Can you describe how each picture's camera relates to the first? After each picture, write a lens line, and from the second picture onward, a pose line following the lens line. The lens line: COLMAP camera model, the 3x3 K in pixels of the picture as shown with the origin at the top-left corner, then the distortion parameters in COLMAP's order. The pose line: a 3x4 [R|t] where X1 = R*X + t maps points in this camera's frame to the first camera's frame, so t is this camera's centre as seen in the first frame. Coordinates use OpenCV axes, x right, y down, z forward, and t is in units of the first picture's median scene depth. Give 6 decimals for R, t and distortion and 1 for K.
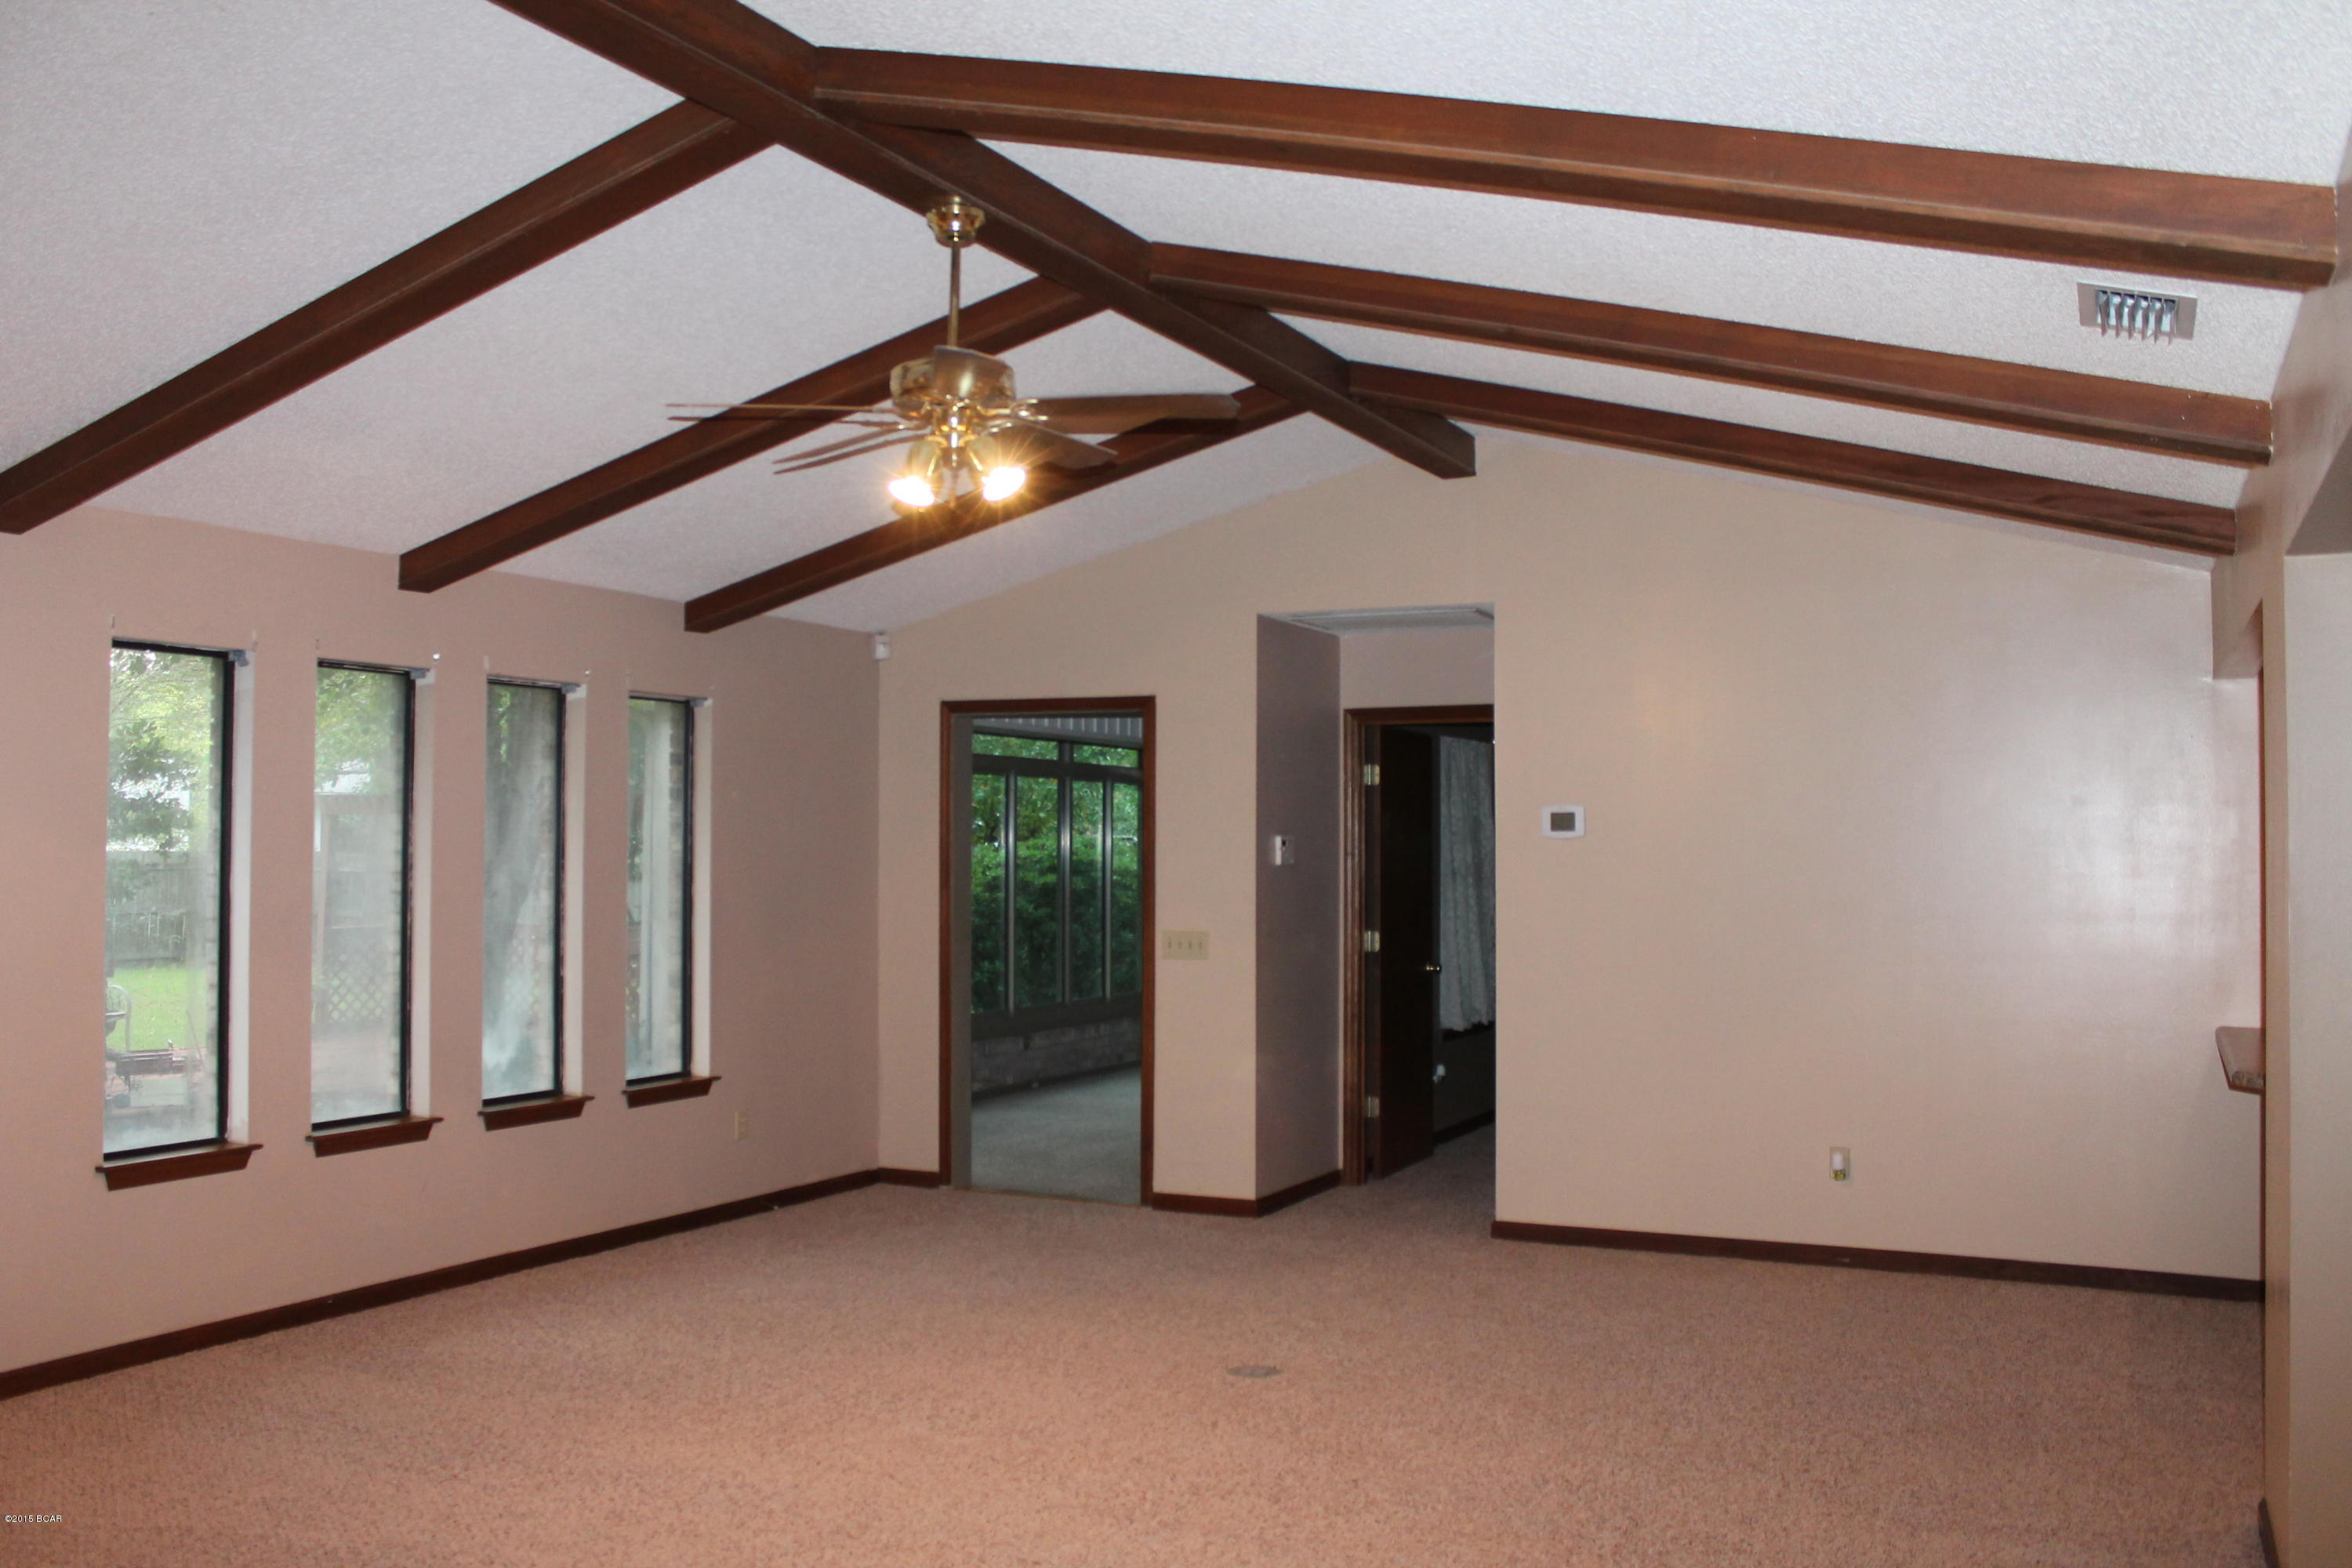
lens RADIAL K [[1995.6, 0, 1142.6], [0, 1995.6, 782.5], [0, 0, 1]] dist [-0.169036, 0.164009]
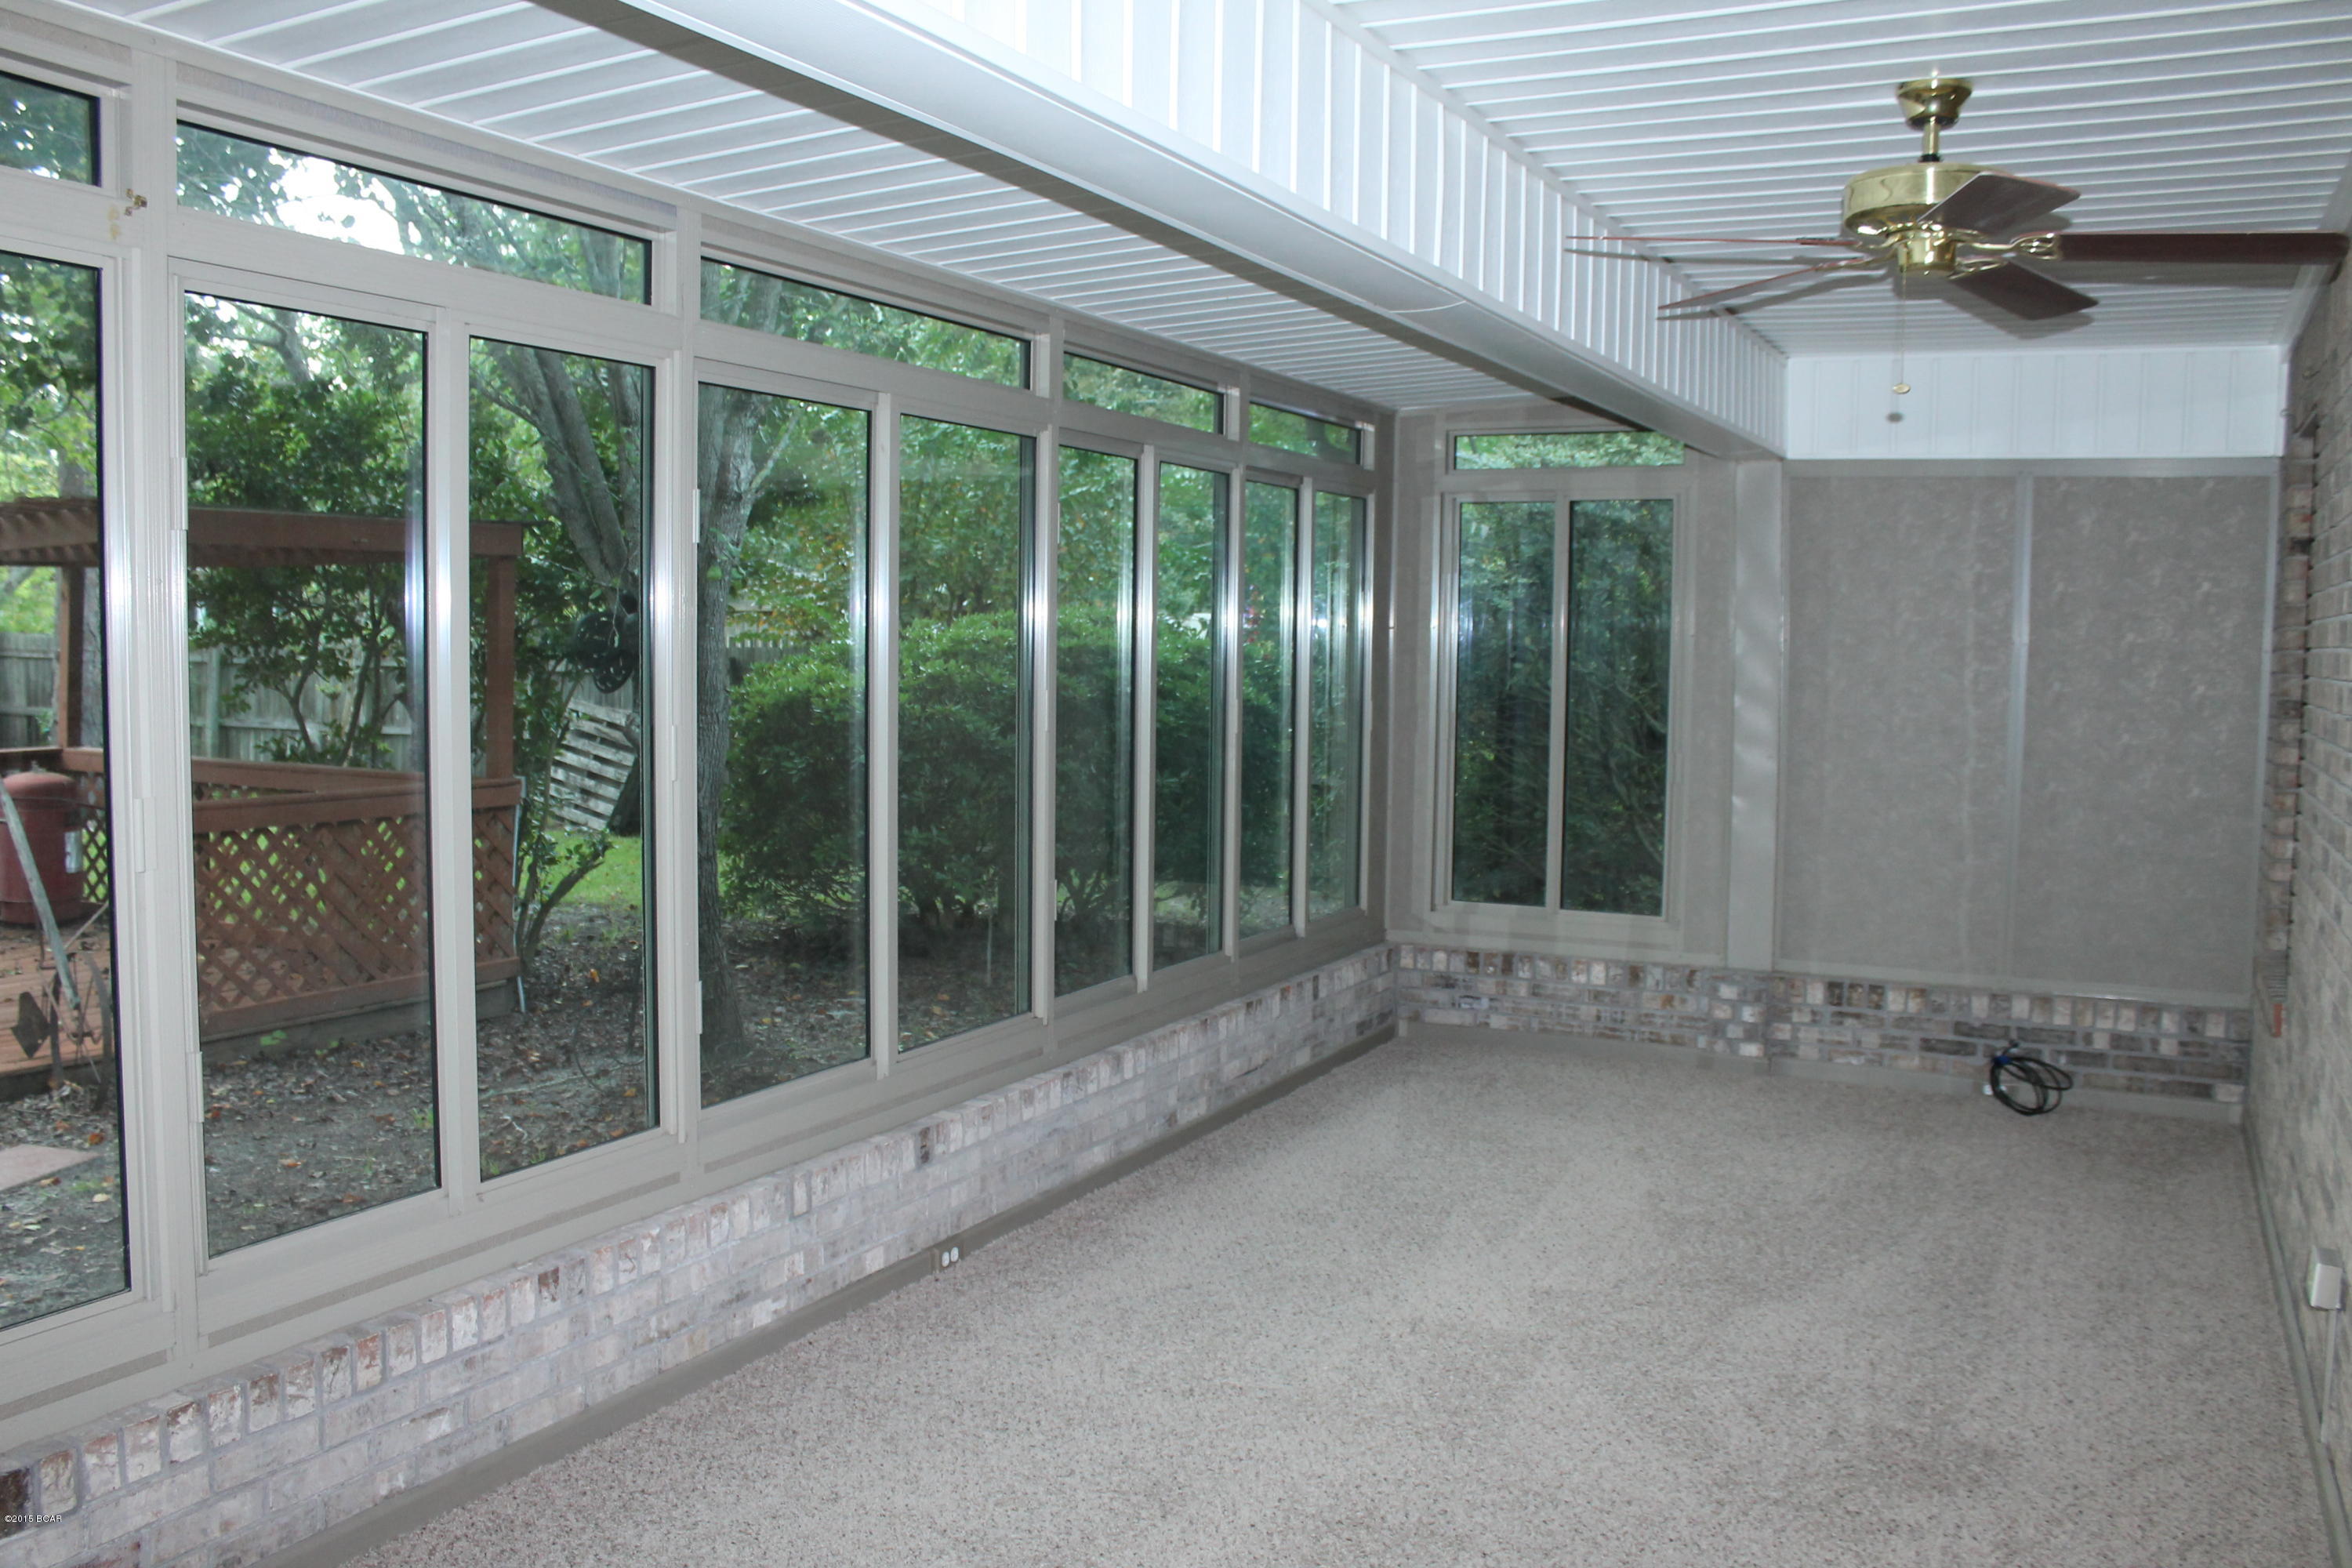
lens RADIAL K [[1995.6, 0, 1142.6], [0, 1995.6, 782.5], [0, 0, 1]] dist [-0.169036, 0.164009]
pose [[0.999905, 0.010162, -0.009322, -0.014213], [-0.009124, 0.994398, 0.105304, 0.023481], [0.010340, -0.105209, 0.994396, 0.599144]]
